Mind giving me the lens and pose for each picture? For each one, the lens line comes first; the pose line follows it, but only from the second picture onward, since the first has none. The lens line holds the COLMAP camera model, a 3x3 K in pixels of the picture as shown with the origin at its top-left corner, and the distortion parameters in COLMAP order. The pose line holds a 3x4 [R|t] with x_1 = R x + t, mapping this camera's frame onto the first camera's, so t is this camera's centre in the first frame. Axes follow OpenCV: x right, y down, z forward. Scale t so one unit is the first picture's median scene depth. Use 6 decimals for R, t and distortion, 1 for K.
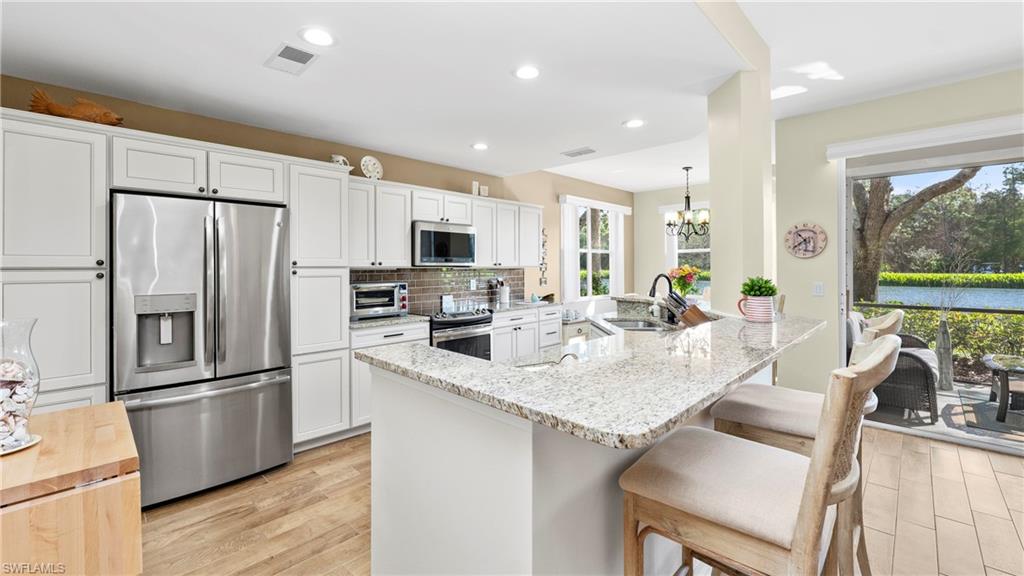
lens RADIAL K [[424.0, 0, 508.9], [0, 424.0, 263.5], [0, 0, 1]] dist [-0.008942, 0.000508]
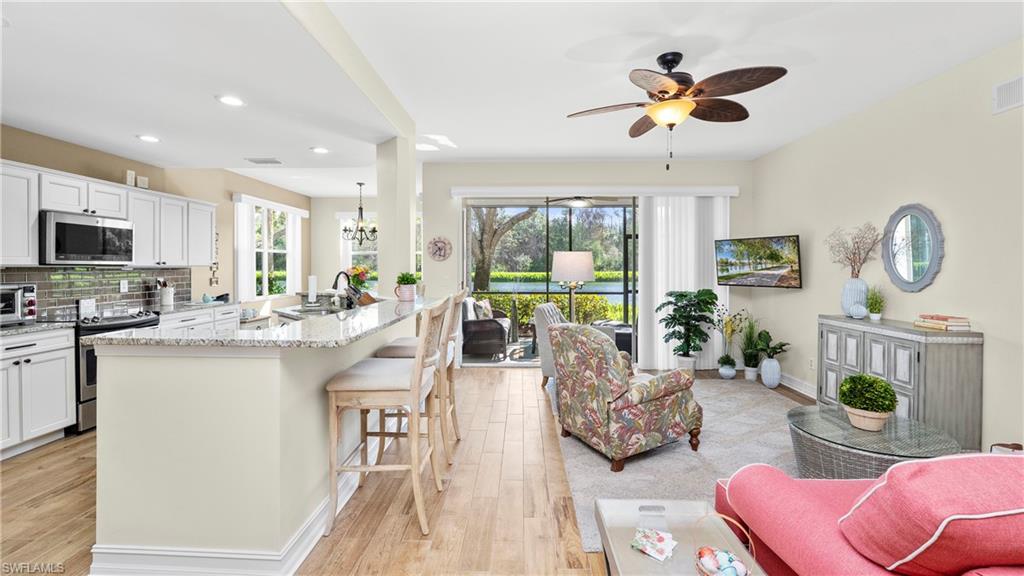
lens RADIAL K [[423.7, 0, 510.2], [0, 423.7, 268.4], [0, 0, 1]] dist [-0.008334, 0.000306]
pose [[0.736159, -0.000297, 0.676808, -0.104210], [-0.006206, 0.999955, 0.007189, 0.002282], [-0.676780, -0.009493, 0.736124, -0.228996]]
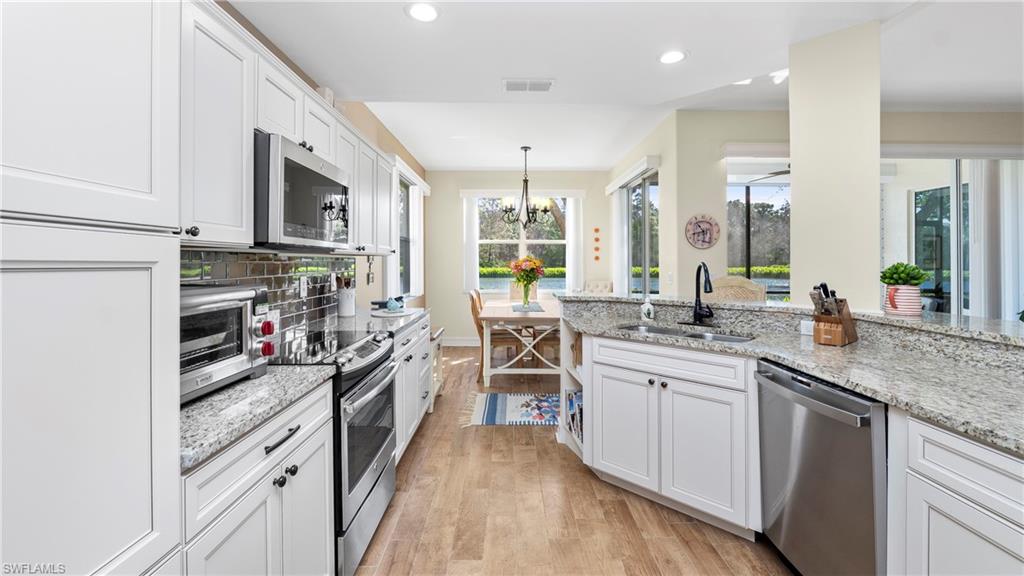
lens RADIAL K [[428.3, 0, 513.7], [0, 428.3, 257.6], [0, 0, 1]] dist [-0.011435, 0.000077]
pose [[0.707194, 0.011268, 0.706930, -0.334888], [-0.007985, 0.999937, -0.007950, 0.019814], [-0.706975, -0.000022, 0.707239, 0.538295]]
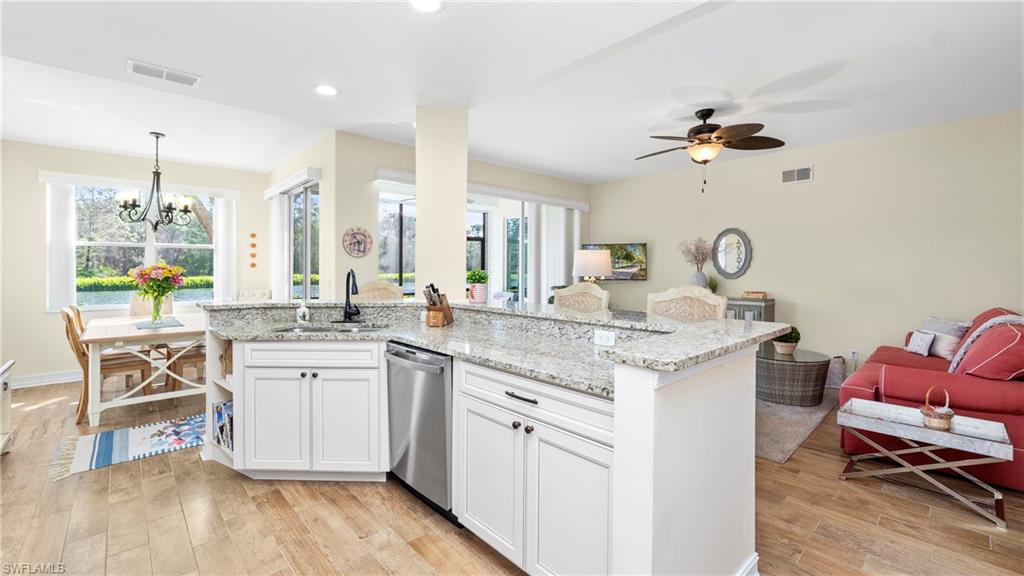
lens RADIAL K [[424.0, 0, 508.9], [0, 424.0, 263.5], [0, 0, 1]] dist [-0.008942, 0.000508]
pose [[0.054449, 0.014441, 0.998412, -0.418662], [-0.002805, 0.999894, -0.014309, 0.019493], [-0.998513, -0.002022, 0.054484, 0.471703]]
